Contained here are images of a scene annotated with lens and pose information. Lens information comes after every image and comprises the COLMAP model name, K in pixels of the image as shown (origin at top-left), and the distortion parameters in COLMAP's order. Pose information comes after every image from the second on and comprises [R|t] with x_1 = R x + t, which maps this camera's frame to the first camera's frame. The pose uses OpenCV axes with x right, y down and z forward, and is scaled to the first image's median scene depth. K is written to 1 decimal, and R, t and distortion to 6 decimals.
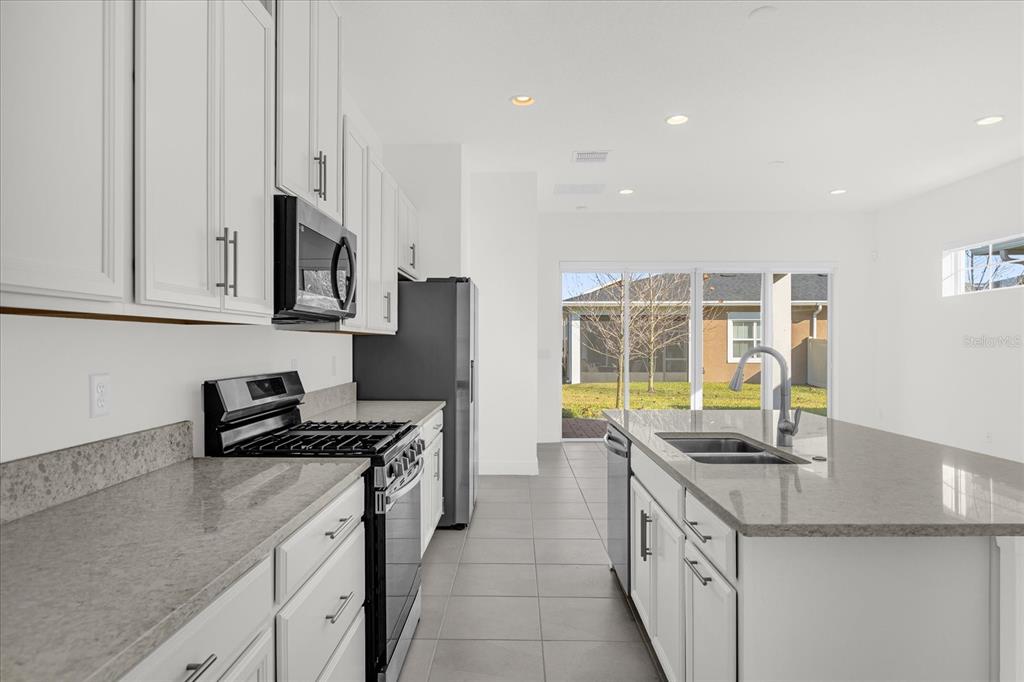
lens RADIAL K [[595.1, 0, 519.6], [0, 595.1, 338.3], [0, 0, 1]] dist [0.004560, 0.000651]
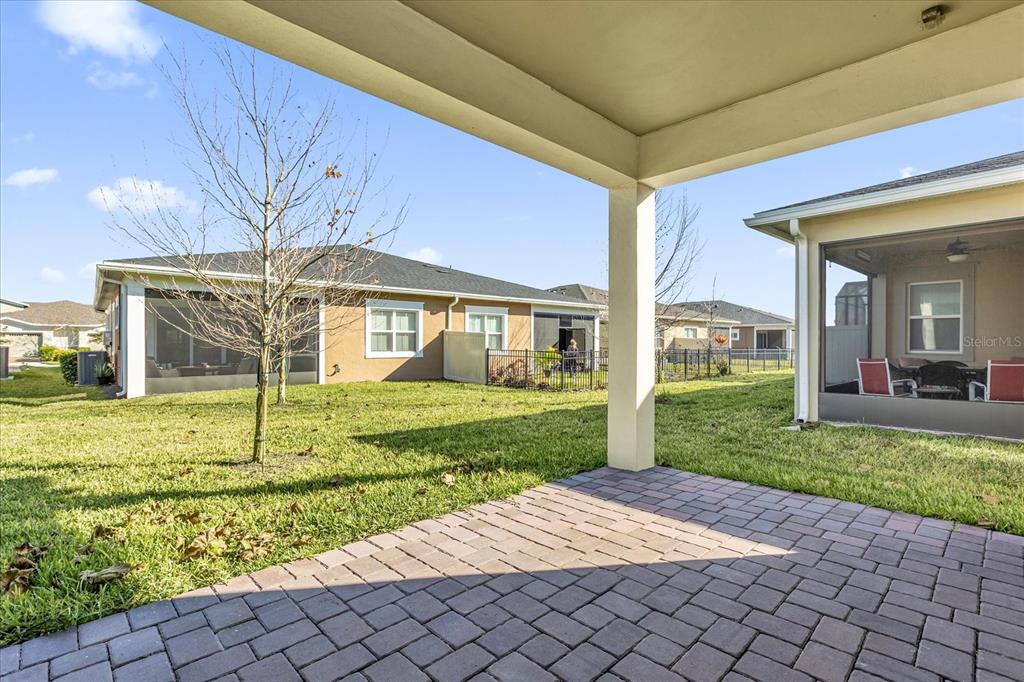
lens RADIAL K [[475.9, 0, 522.8], [0, 475.9, 339.0], [0, 0, 1]] dist [-0.001954, -0.001279]
pose [[0.707517, 0.005464, 0.706675, 0.079392], [-0.008456, 0.999964, 0.000734, 0.031657], [-0.706646, -0.006495, 0.707538, 0.994628]]
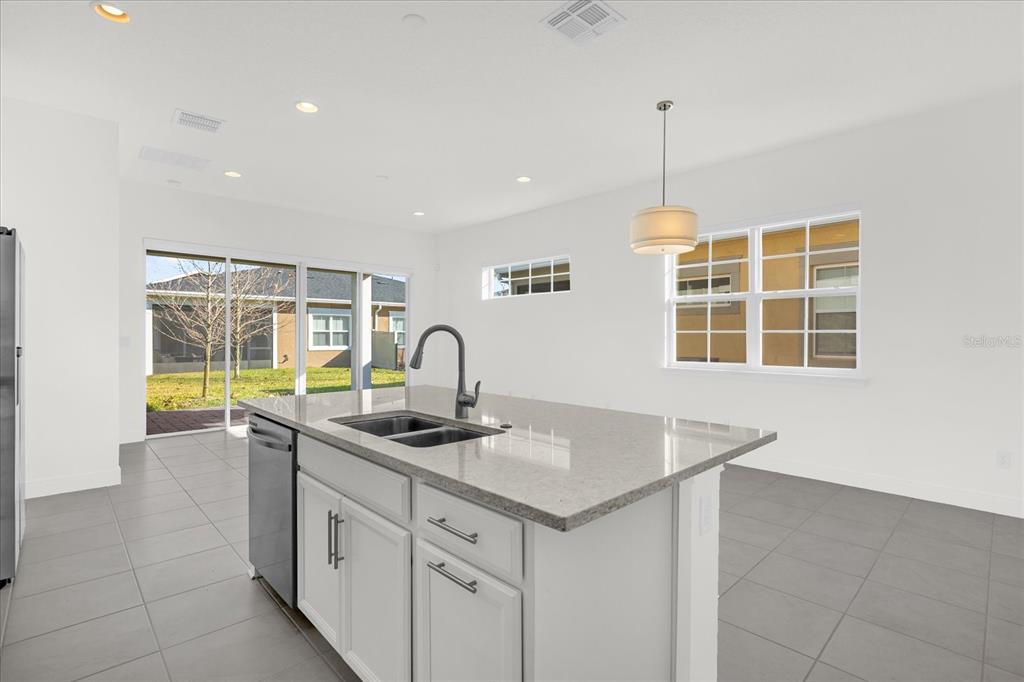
lens RADIAL K [[475.9, 0, 516.7], [0, 475.9, 338.9], [0, 0, 1]] dist [-0.001954, -0.001279]
pose [[0.719990, -0.003298, 0.693976, -0.022496], [-0.007548, 0.999892, 0.012583, 0.007795], [-0.693943, -0.014298, 0.719888, 0.090388]]
